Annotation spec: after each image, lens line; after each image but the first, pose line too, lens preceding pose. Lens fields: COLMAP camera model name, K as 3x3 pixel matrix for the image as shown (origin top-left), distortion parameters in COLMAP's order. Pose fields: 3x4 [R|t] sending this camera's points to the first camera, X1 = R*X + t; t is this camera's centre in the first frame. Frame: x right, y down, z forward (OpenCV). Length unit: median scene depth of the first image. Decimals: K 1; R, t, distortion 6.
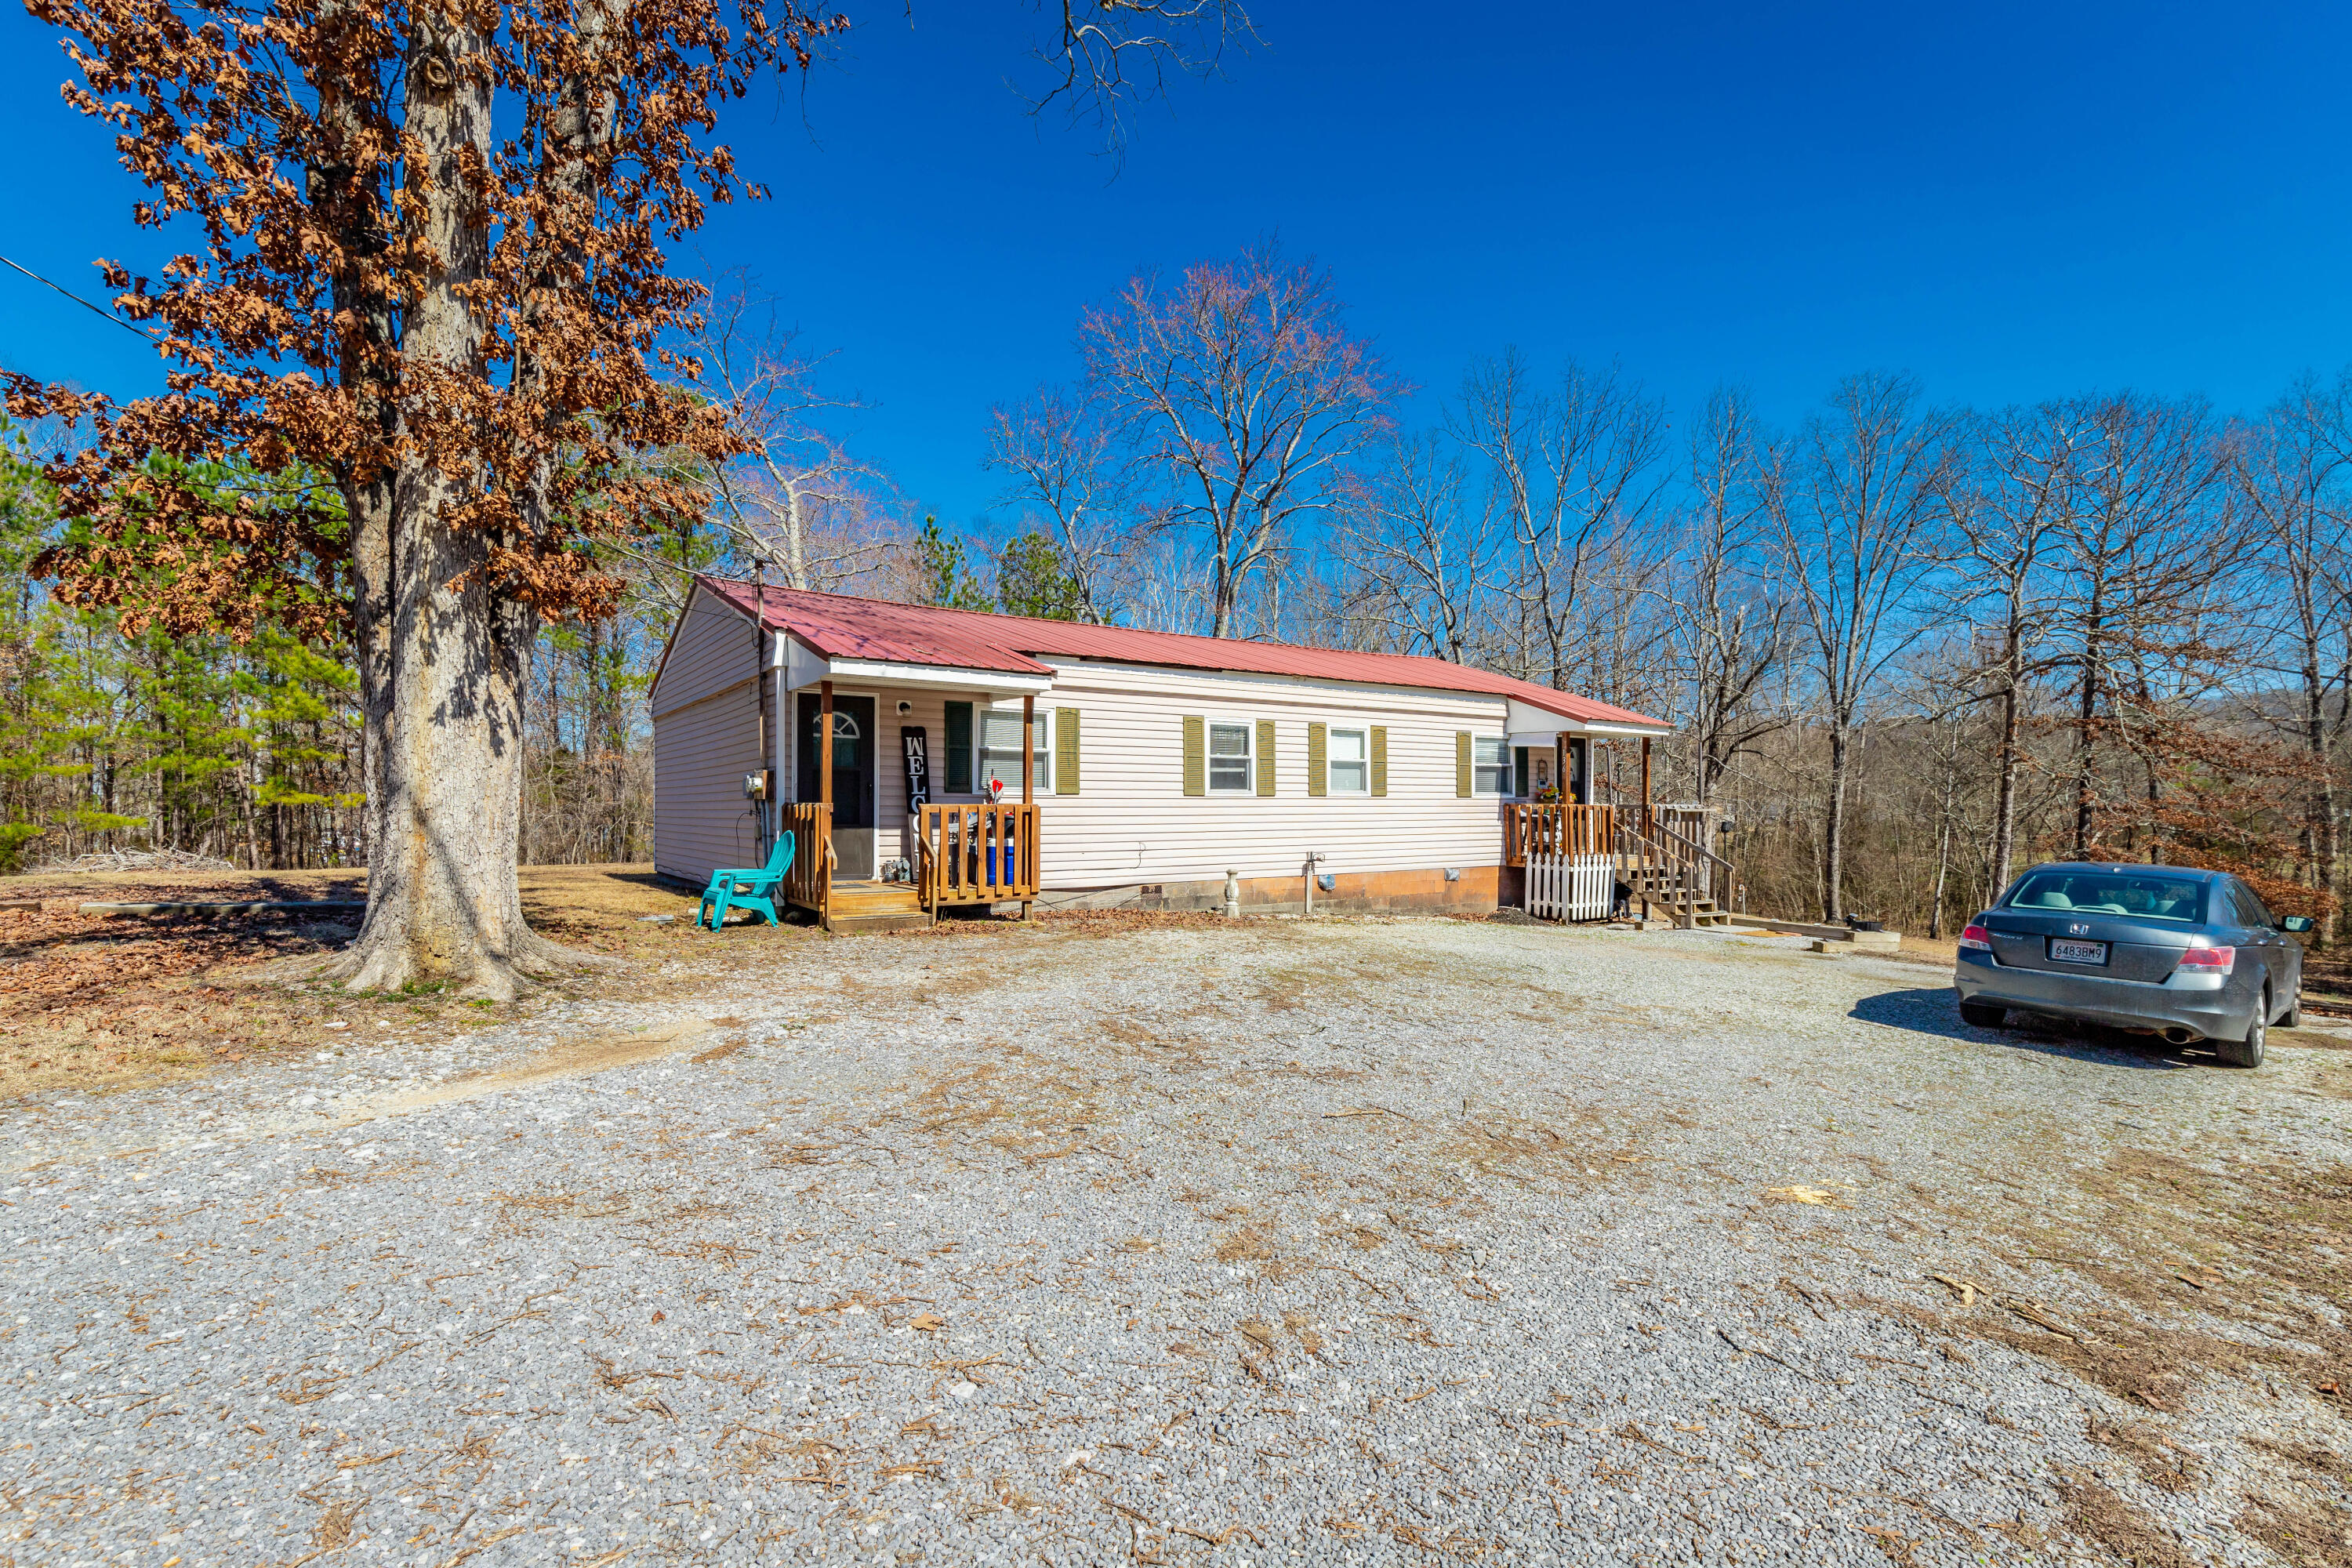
lens RADIAL K [[1114.4, 0, 1171.0], [0, 1114.4, 814.9], [0, 0, 1]] dist [0.005157, -0.000031]
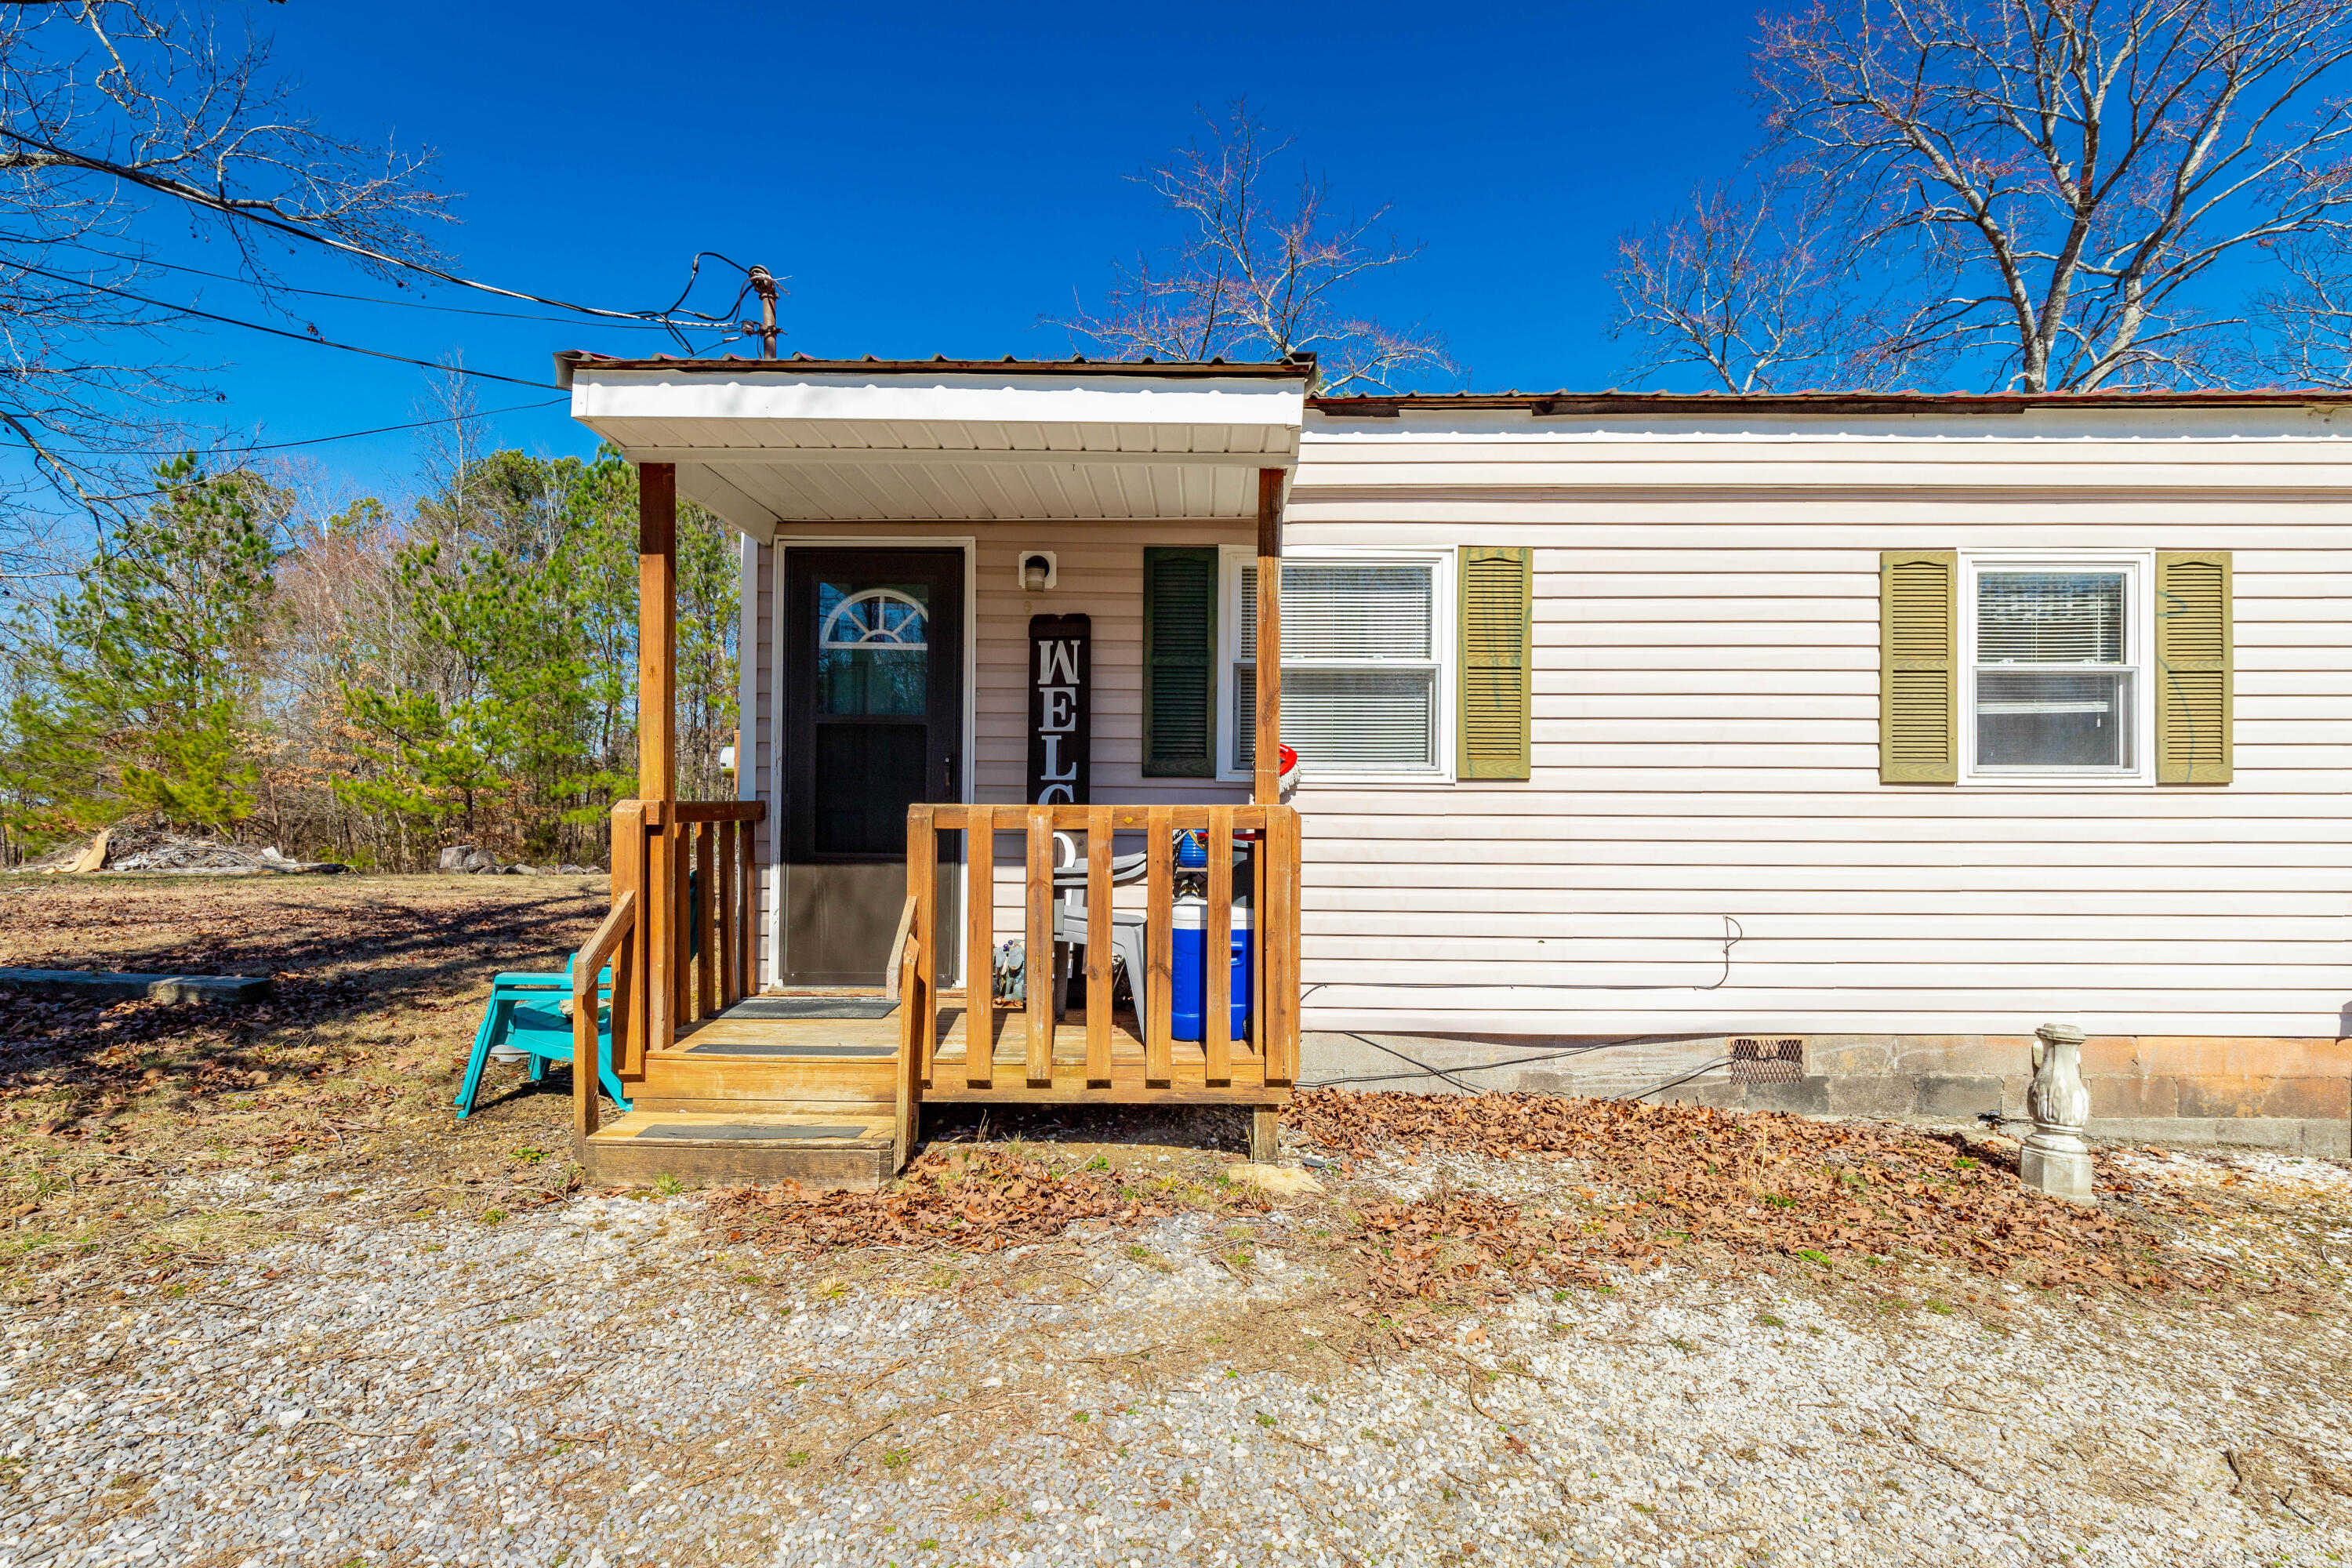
lens RADIAL K [[1114.4, 0, 1171.0], [0, 1114.4, 814.9], [0, 0, 1]] dist [0.005157, -0.000031]
pose [[0.819410, 0.006009, -0.573176, 0.029572], [-0.009216, 0.999954, -0.002692, -0.004878], [0.573133, 0.007488, 0.819428, 0.591716]]
